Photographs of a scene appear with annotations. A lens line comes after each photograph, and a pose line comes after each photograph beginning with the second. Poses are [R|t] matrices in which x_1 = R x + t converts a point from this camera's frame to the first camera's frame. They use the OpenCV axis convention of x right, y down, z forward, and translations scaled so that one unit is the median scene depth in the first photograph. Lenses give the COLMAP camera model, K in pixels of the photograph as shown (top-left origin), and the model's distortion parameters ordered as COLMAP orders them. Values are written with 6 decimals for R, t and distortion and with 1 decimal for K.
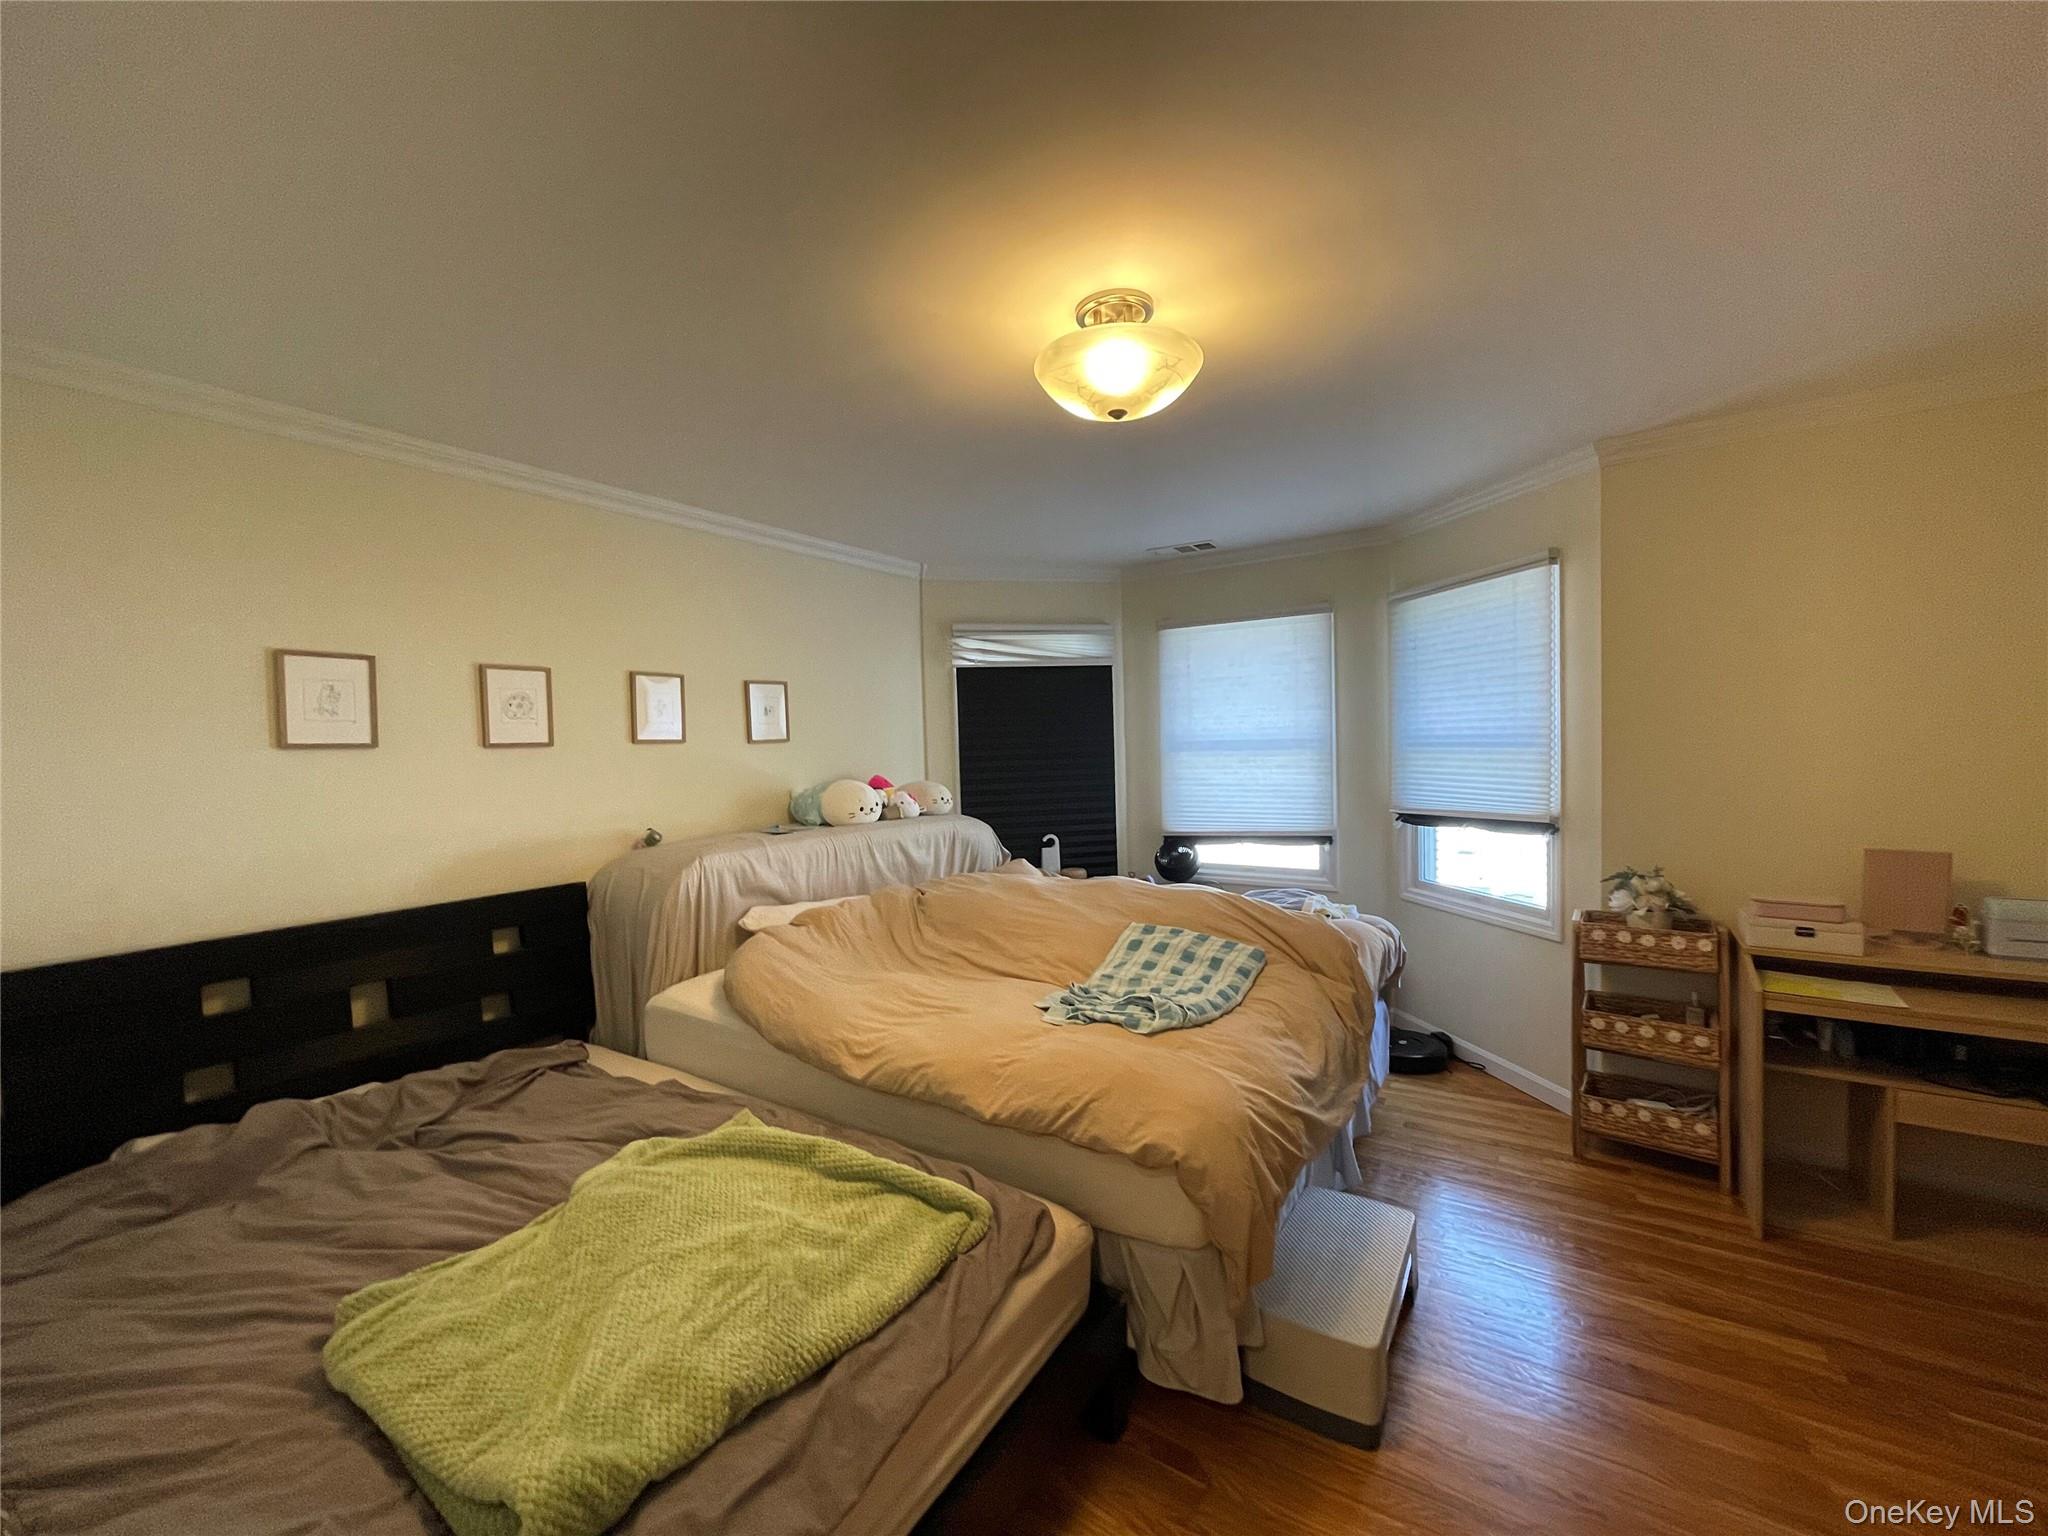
lens RADIAL K [[829.4, 0, 1018.5], [0, 829.4, 764.9], [0, 0, 1]] dist [0.001369, 0.000947]
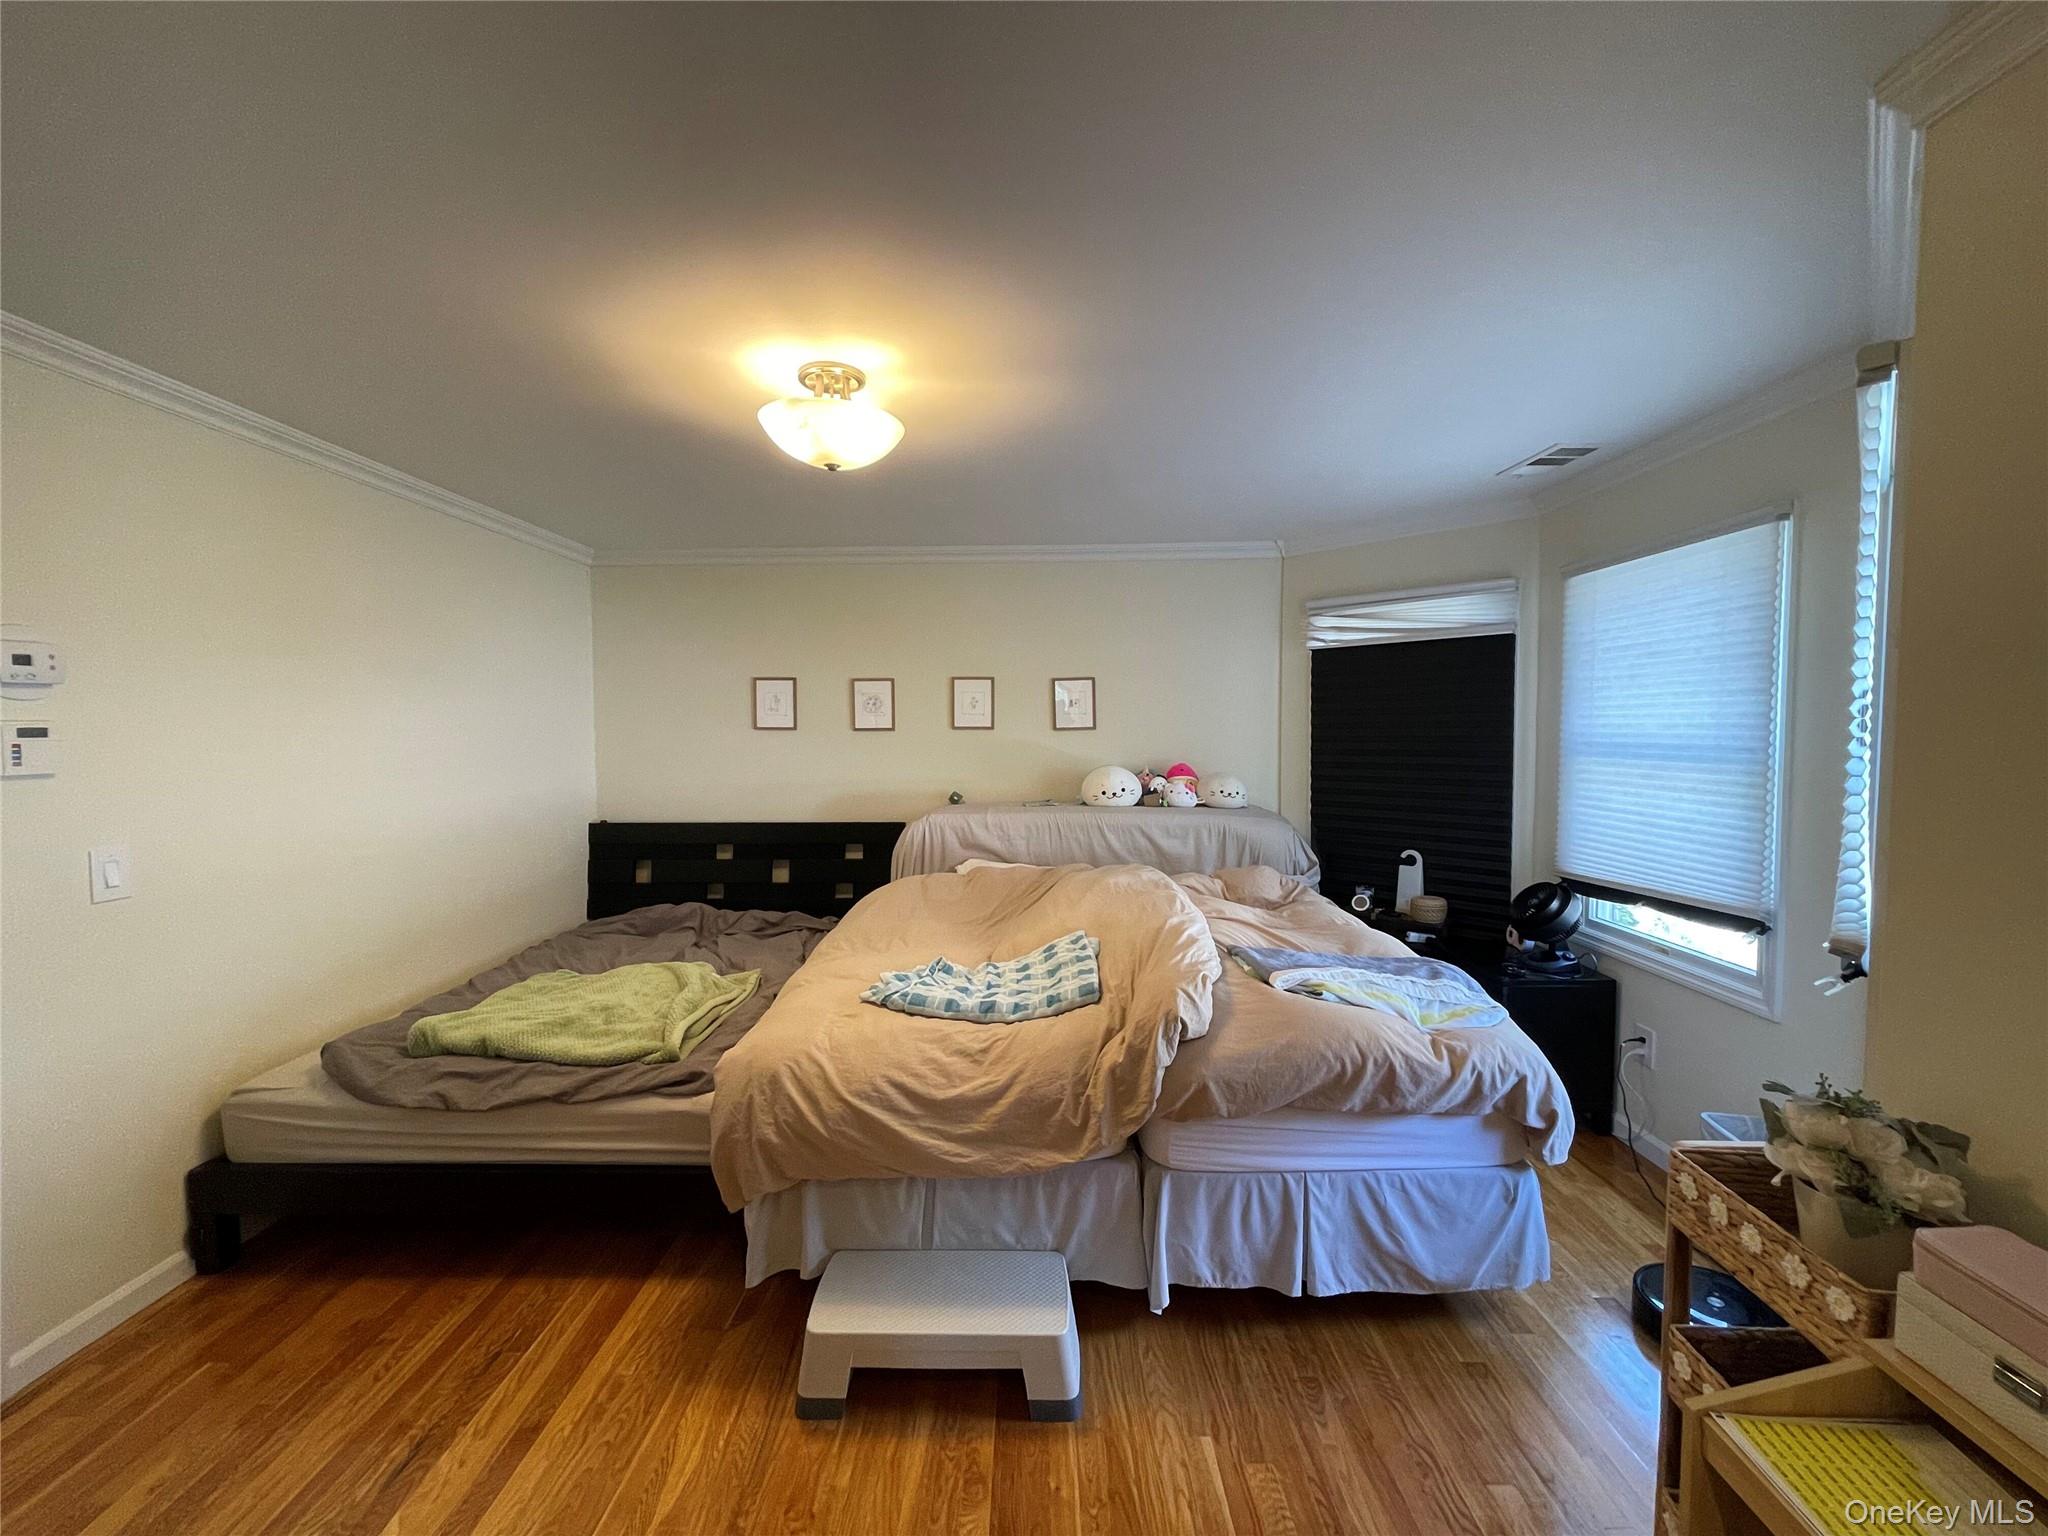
lens RADIAL K [[829.4, 0, 1018.5], [0, 829.4, 764.9], [0, 0, 1]] dist [0.001369, 0.000947]
pose [[0.521128, 0.061231, -0.851279, 0.629120], [-0.032819, 0.998123, 0.051702, -0.033736], [0.852847, 0.000995, 0.522160, 0.303619]]
